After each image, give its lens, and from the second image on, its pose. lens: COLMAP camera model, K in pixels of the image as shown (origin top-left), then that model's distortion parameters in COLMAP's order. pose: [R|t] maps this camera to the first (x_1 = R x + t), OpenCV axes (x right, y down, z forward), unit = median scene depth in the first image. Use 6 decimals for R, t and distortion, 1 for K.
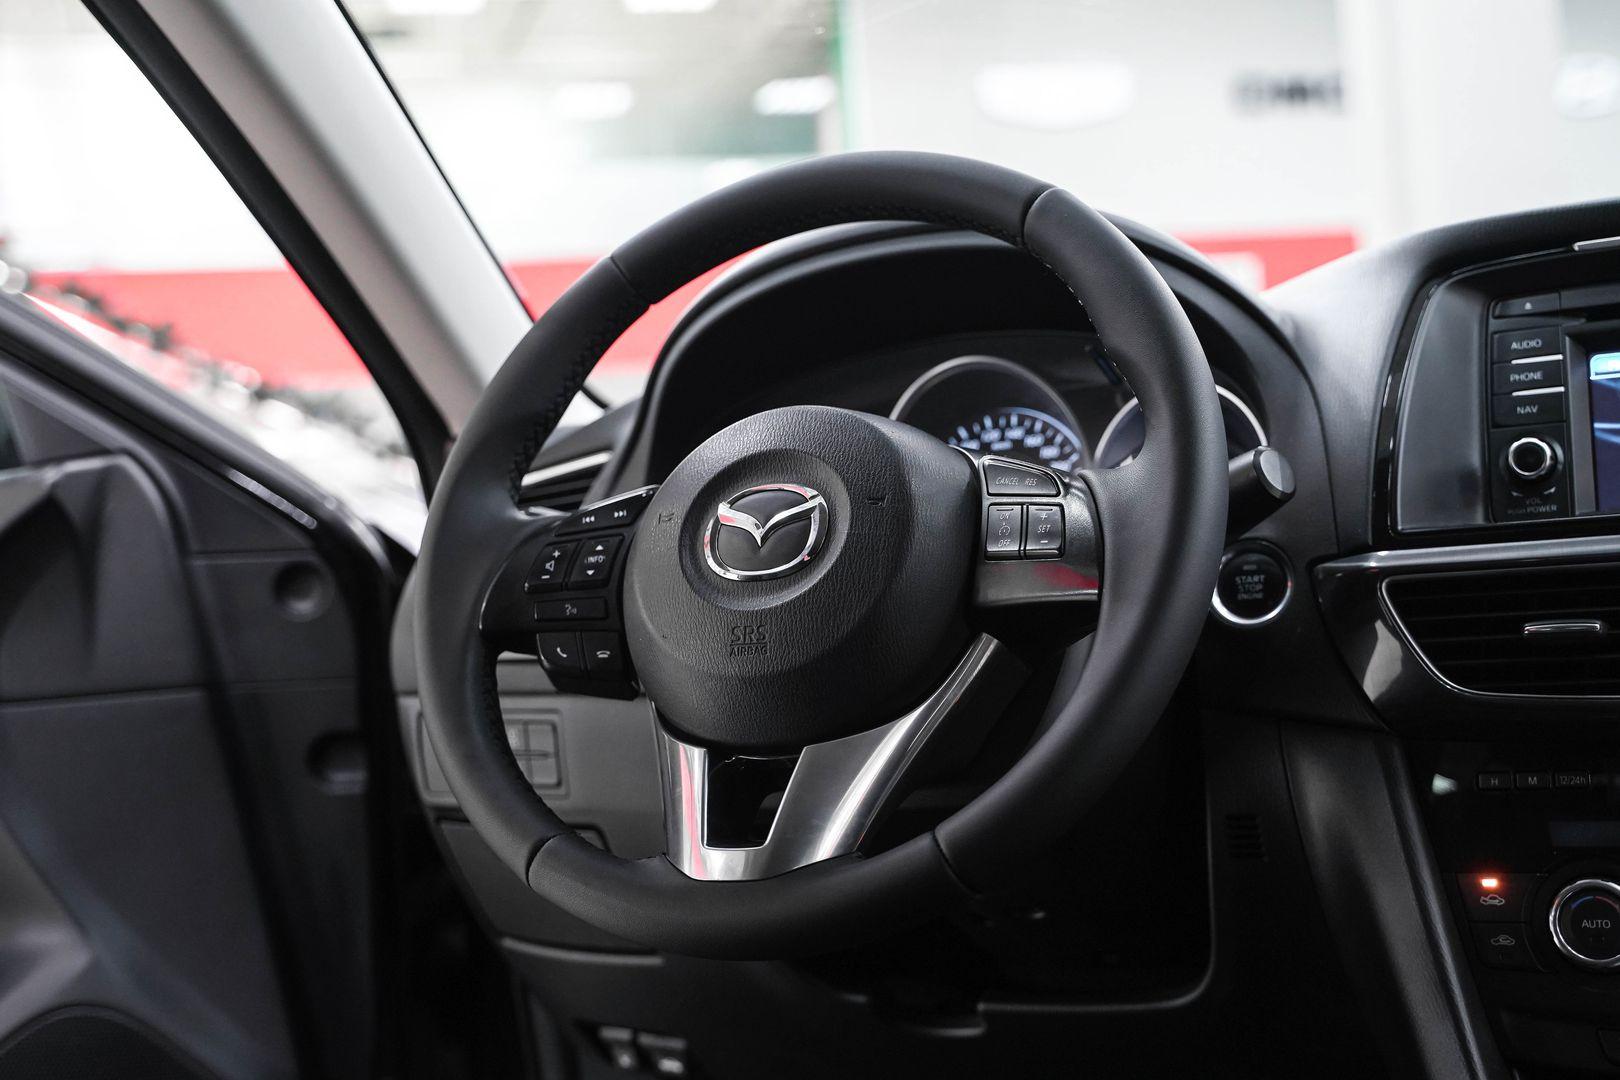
lens RADIAL K [[2121.8, 0, 753.0], [0, 2121.8, 499.0], [0, 0, 1]] dist [0.017821, 0.033466]
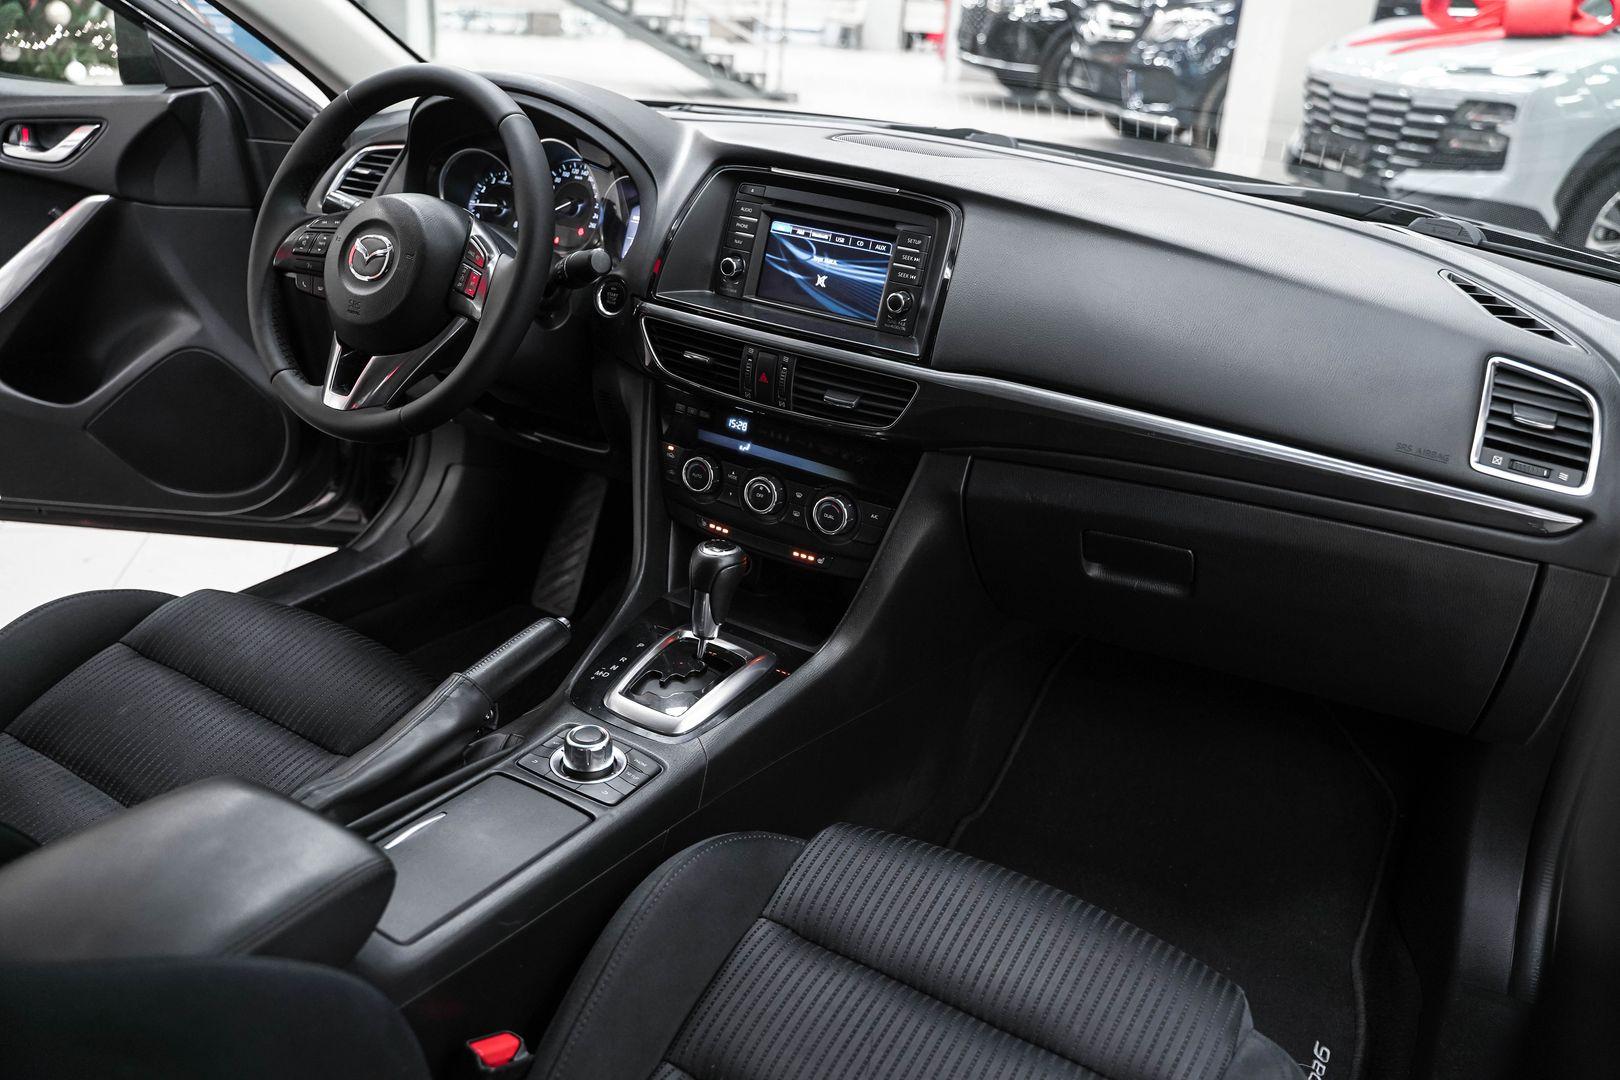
lens RADIAL K [[1305.2, 0, 810.0], [0, 1305.2, 540.0], [0, 0, 1]] dist [-0.118688, 0.084879]
pose [[0.985932, 0.166643, -0.012976, 0.505984], [-0.143014, 0.881218, 0.450558, -0.380290], [0.086517, -0.442364, 0.892653, -0.300784]]
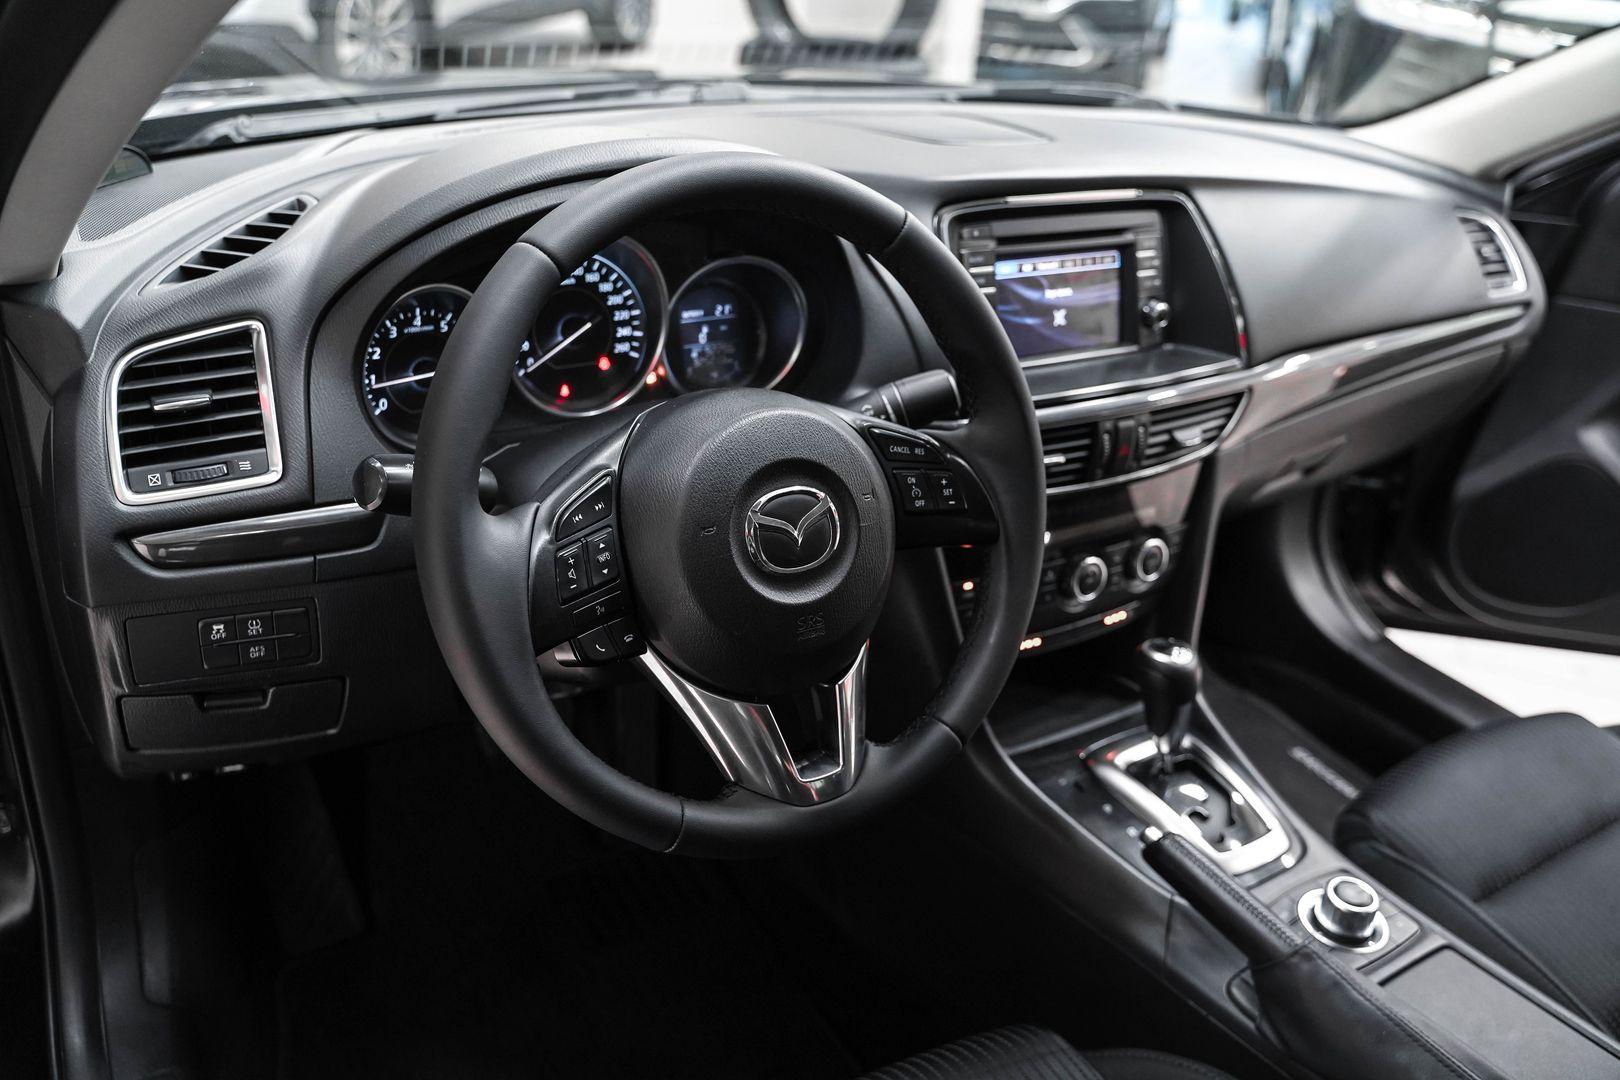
lens RADIAL K [[1305.2, 0, 810.0], [0, 1305.2, 540.0], [0, 0, 1]] dist [-0.118688, 0.084879]
pose [[0.519306, -0.294079, 0.802396, -0.564217], [-0.152602, 0.891925, 0.425654, -0.286952], [-0.840853, -0.343492, 0.418305, 0.631933]]
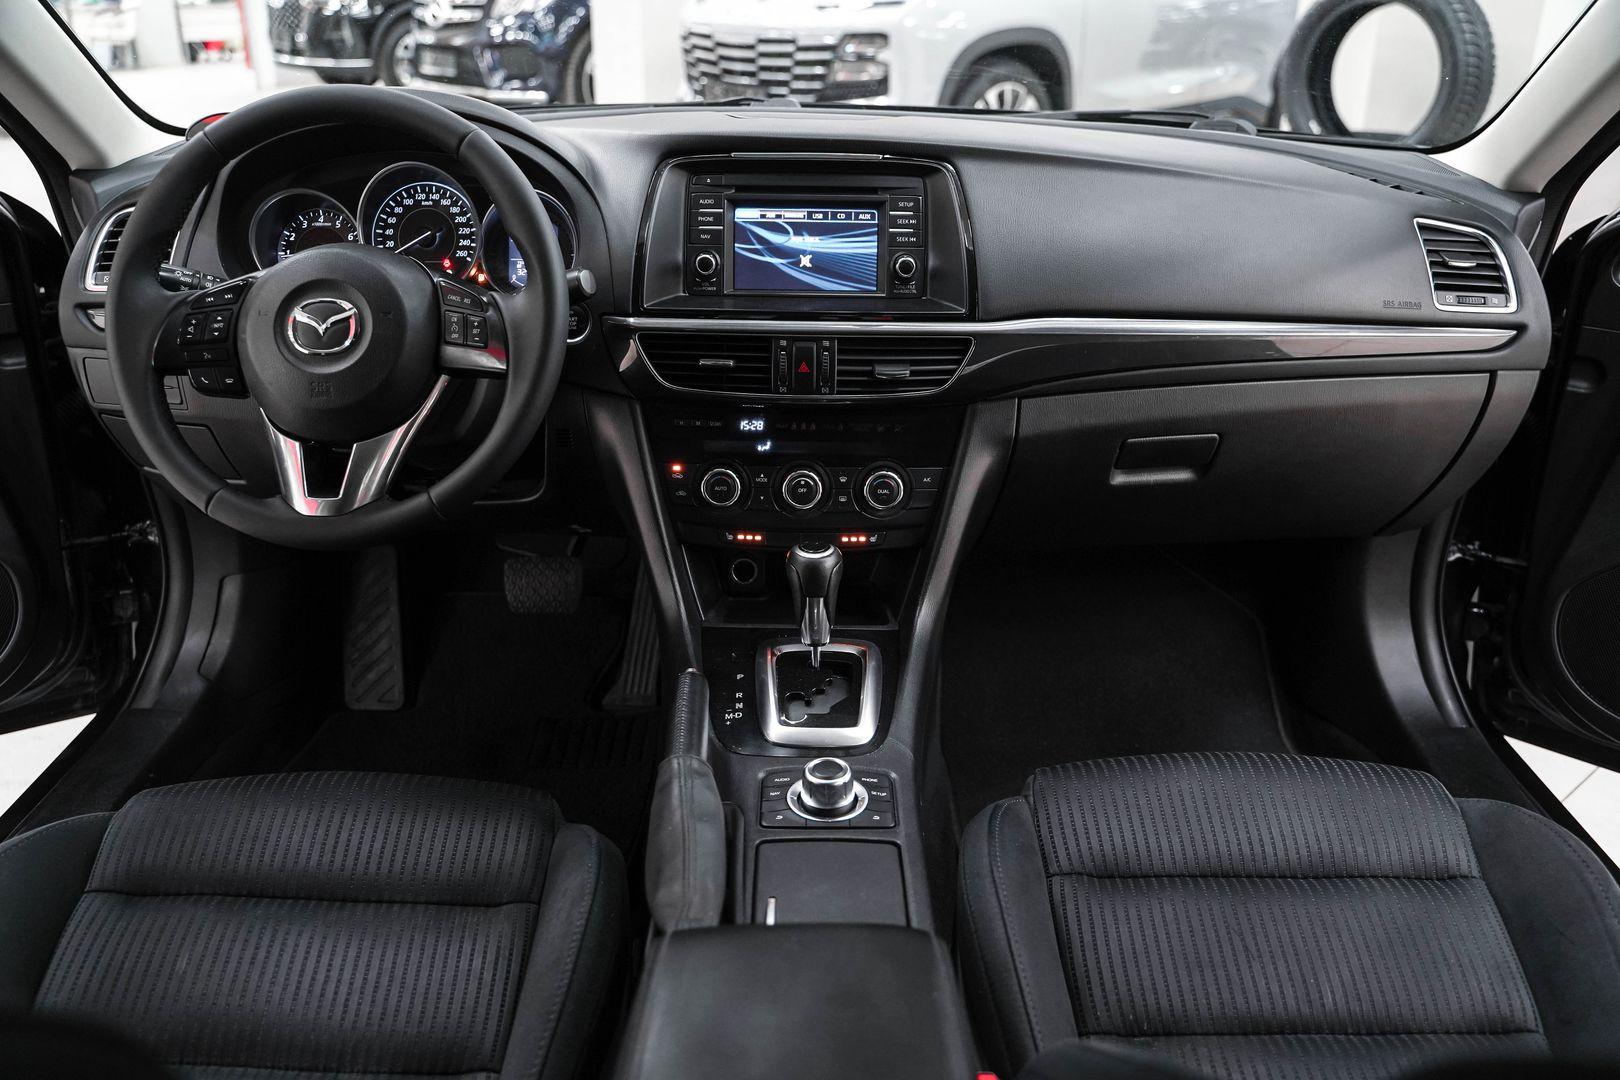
lens RADIAL K [[1305.2, 0, 810.0], [0, 1305.2, 540.0], [0, 0, 1]] dist [-0.118688, 0.084879]
pose [[0.896973, -0.099784, 0.430678, -0.107619], [-0.094543, 0.908359, 0.407364, -0.293325], [-0.431858, -0.406112, 0.805339, -0.154657]]
